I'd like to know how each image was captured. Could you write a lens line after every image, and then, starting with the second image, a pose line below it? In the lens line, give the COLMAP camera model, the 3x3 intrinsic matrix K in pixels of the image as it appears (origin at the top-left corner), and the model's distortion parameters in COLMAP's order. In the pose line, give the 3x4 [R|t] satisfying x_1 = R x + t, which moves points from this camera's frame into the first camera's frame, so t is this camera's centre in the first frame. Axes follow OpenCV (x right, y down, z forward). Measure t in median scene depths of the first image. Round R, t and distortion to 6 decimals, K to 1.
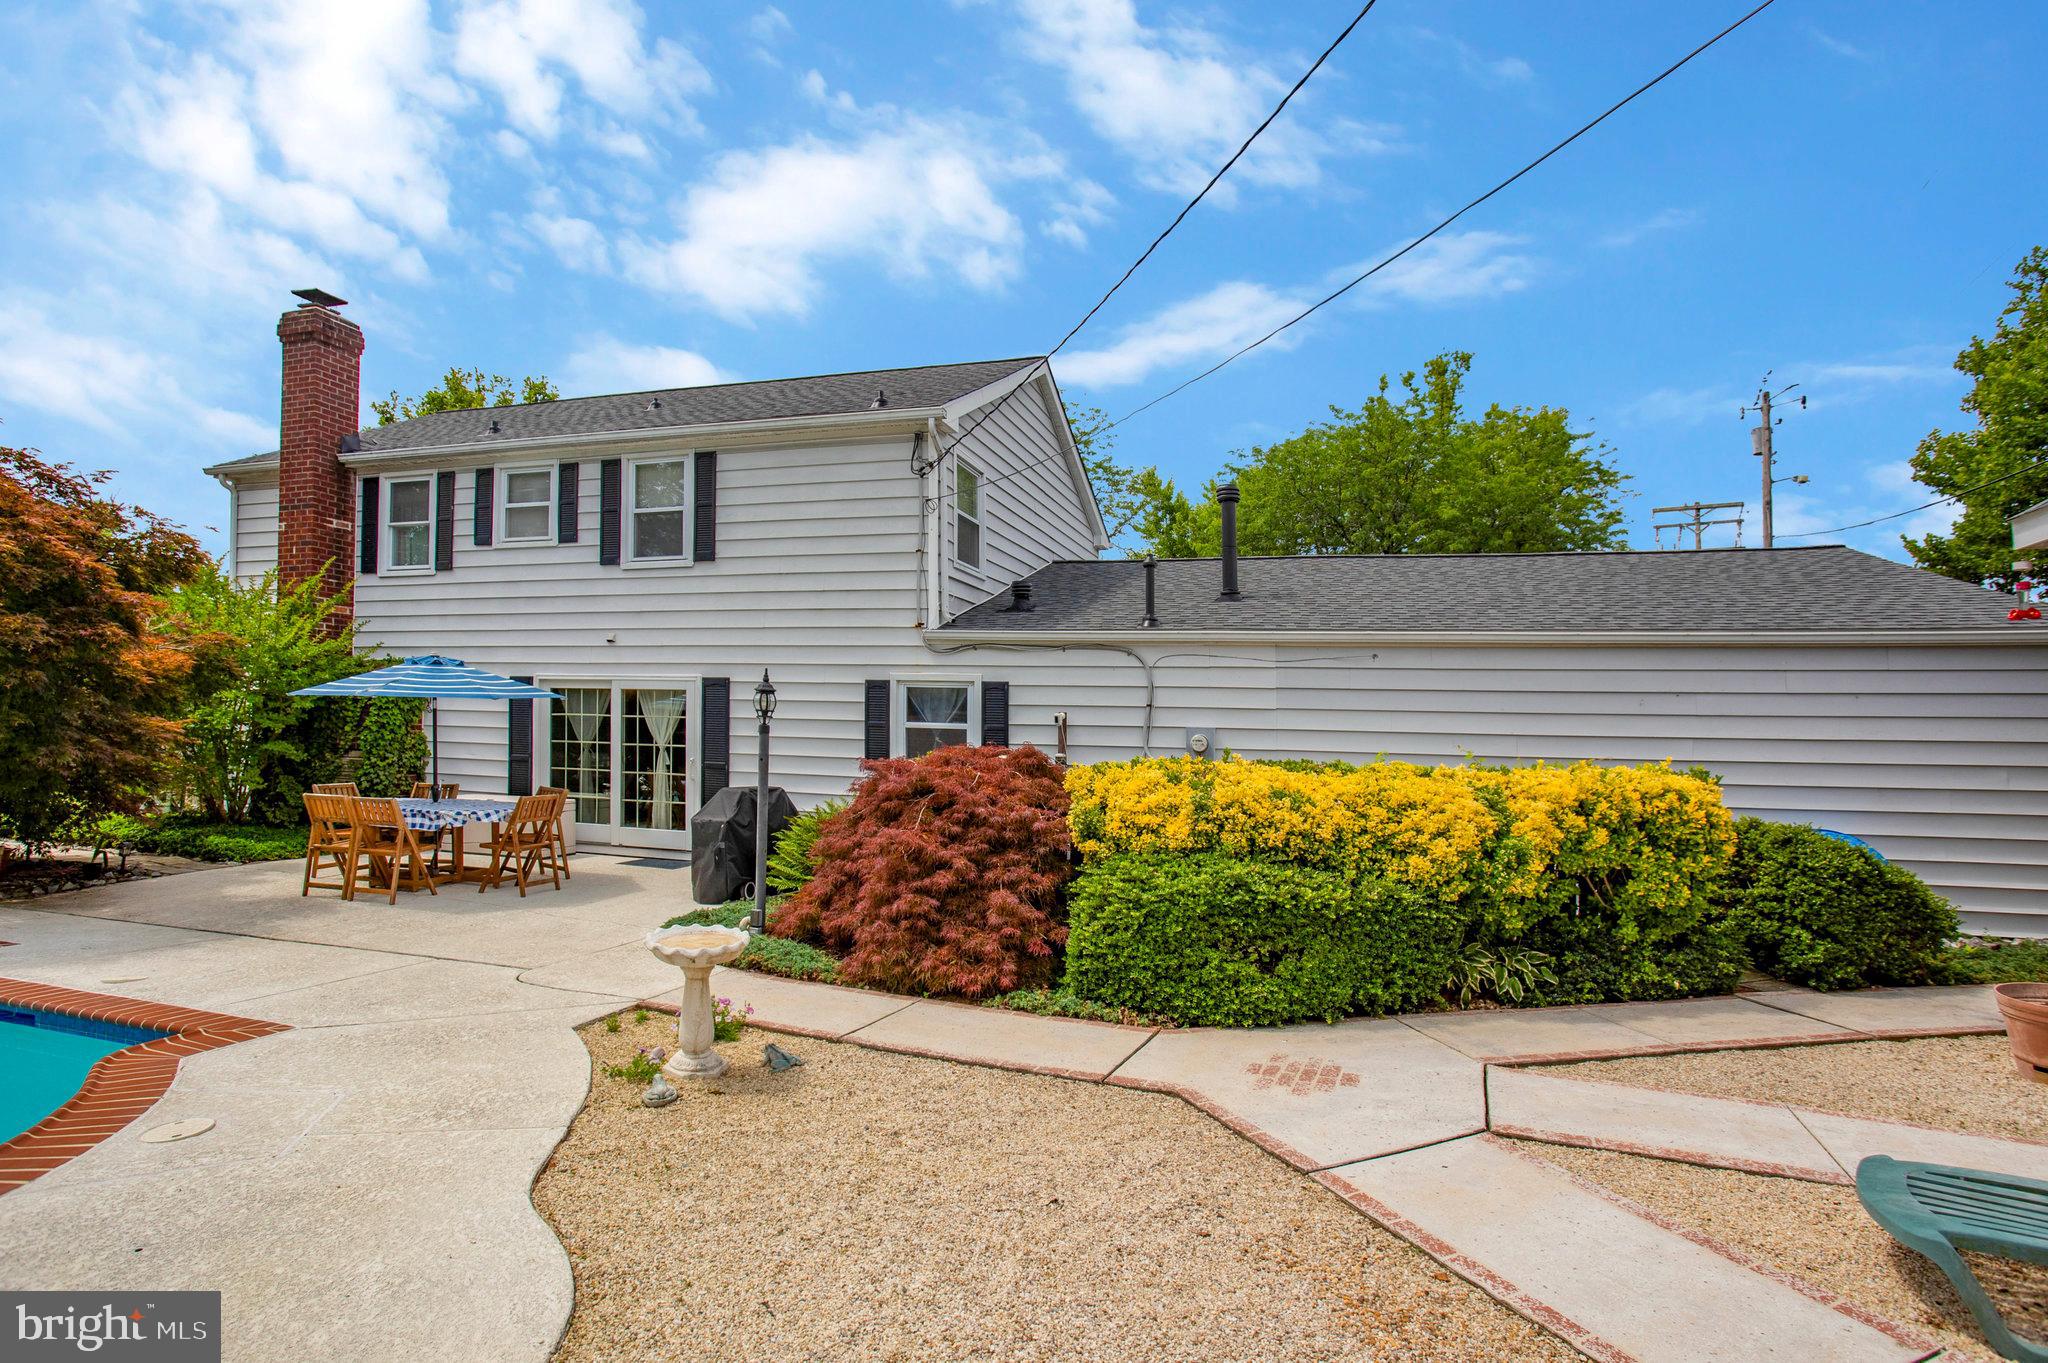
lens RADIAL K [[1028.7, 0, 1033.6], [0, 1028.7, 766.5], [0, 0, 1]] dist [-0.067114, 0.020427]
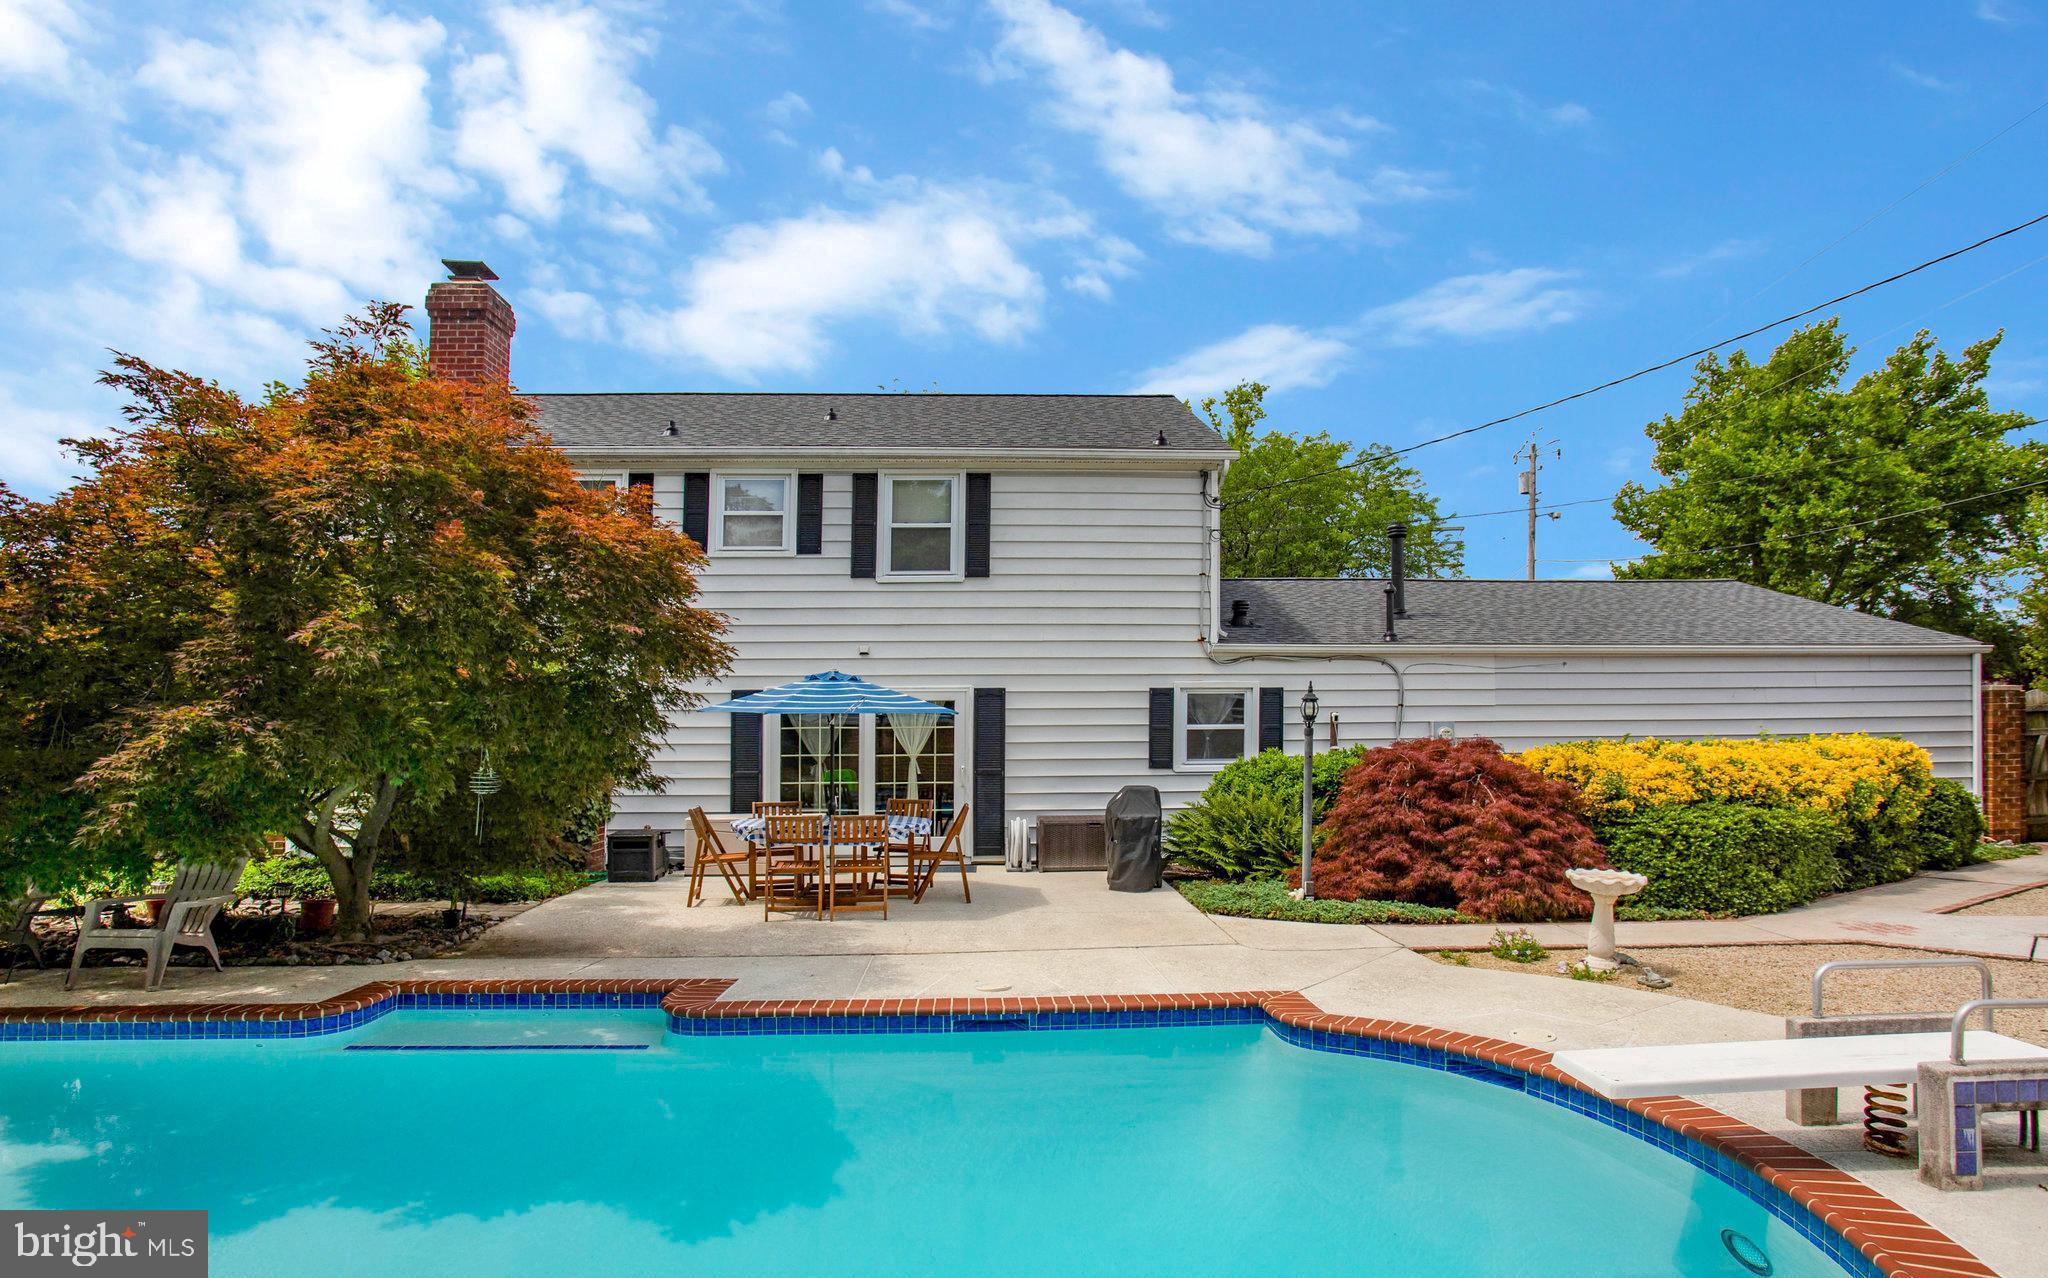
lens RADIAL K [[1073.7, 0, 969.6], [0, 1073.7, 755.3], [0, 0, 1]] dist [-0.060541, 0.011964]
pose [[0.944362, -0.038327, 0.326666, -0.714705], [0.043848, 0.998993, -0.009550, -0.008334], [-0.325971, 0.023343, 0.945092, -0.036858]]
